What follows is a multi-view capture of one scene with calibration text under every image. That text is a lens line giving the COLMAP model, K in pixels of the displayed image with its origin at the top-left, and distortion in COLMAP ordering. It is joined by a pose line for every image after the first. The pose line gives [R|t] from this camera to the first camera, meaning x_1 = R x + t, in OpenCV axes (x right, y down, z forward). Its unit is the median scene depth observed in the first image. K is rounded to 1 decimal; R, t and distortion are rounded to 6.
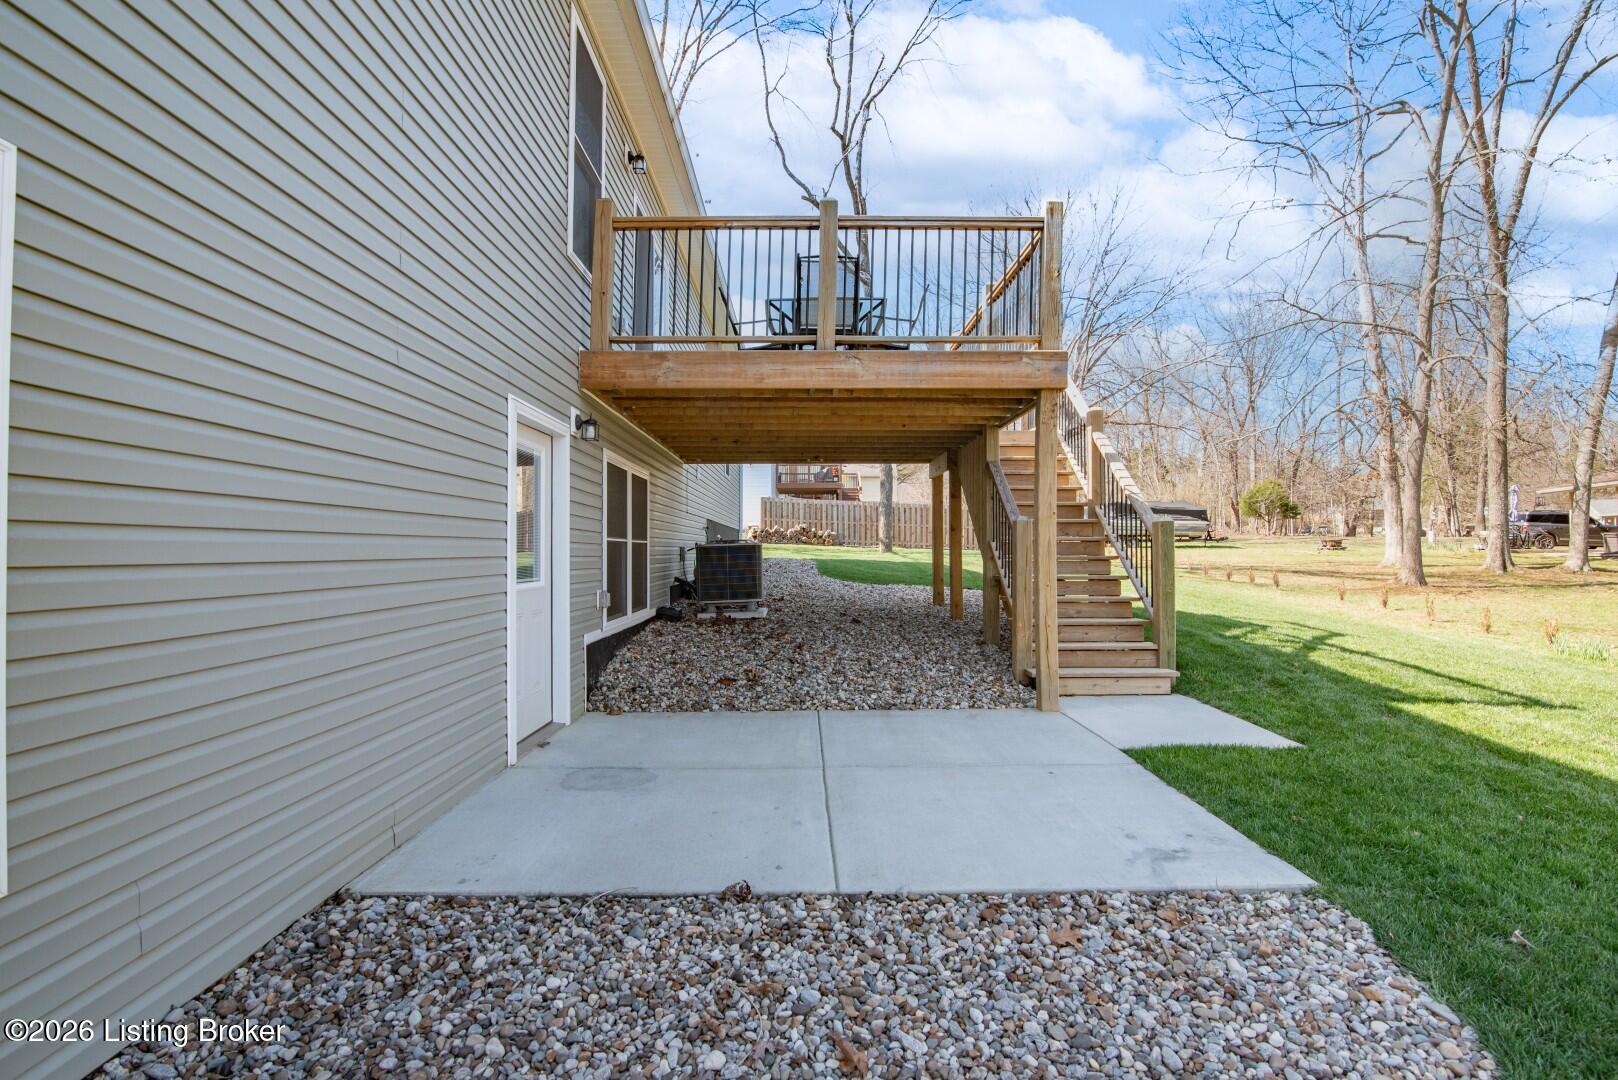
lens RADIAL K [[747.5, 0, 804.2], [0, 747.5, 559.4], [0, 0, 1]] dist [-0.016435, 0.000051]
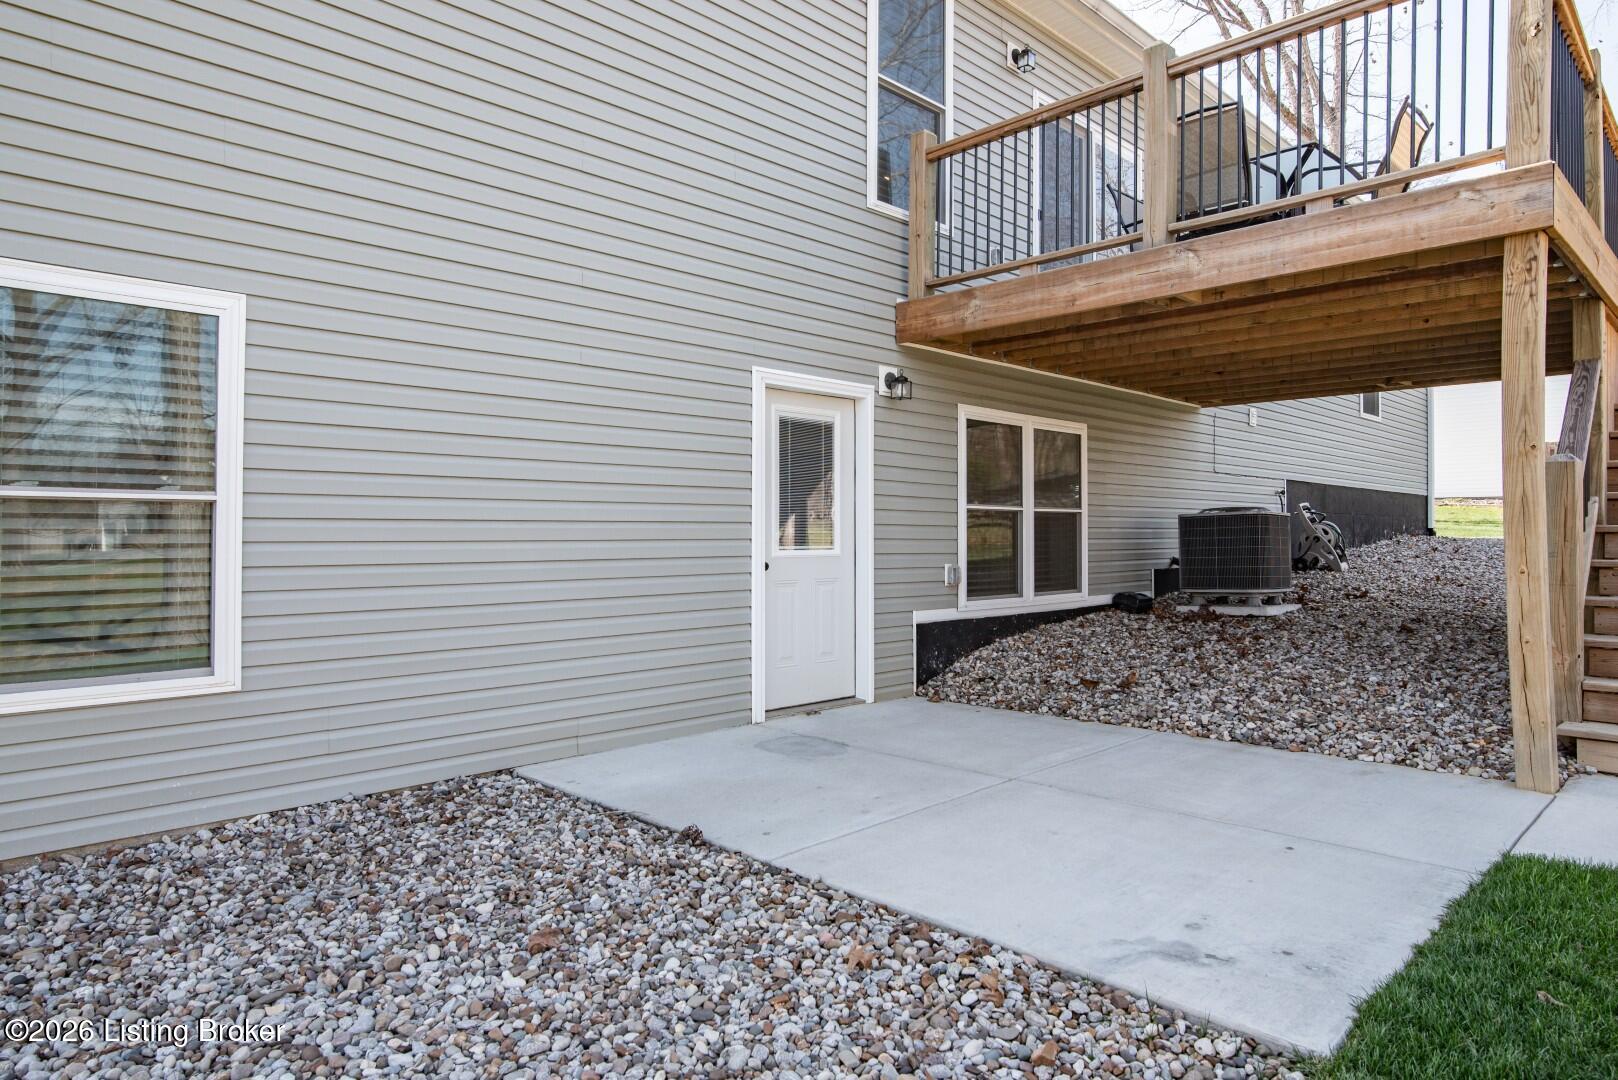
lens RADIAL K [[962.8, 0, 809.0], [0, 962.8, 540.0], [0, 0, 1]] dist [-0.005920, -0.000560]
pose [[0.703032, 0.007298, -0.711121, 0.576631], [-0.009764, 0.999952, 0.000609, 0.018567], [0.711091, 0.006515, 0.703069, 0.098764]]
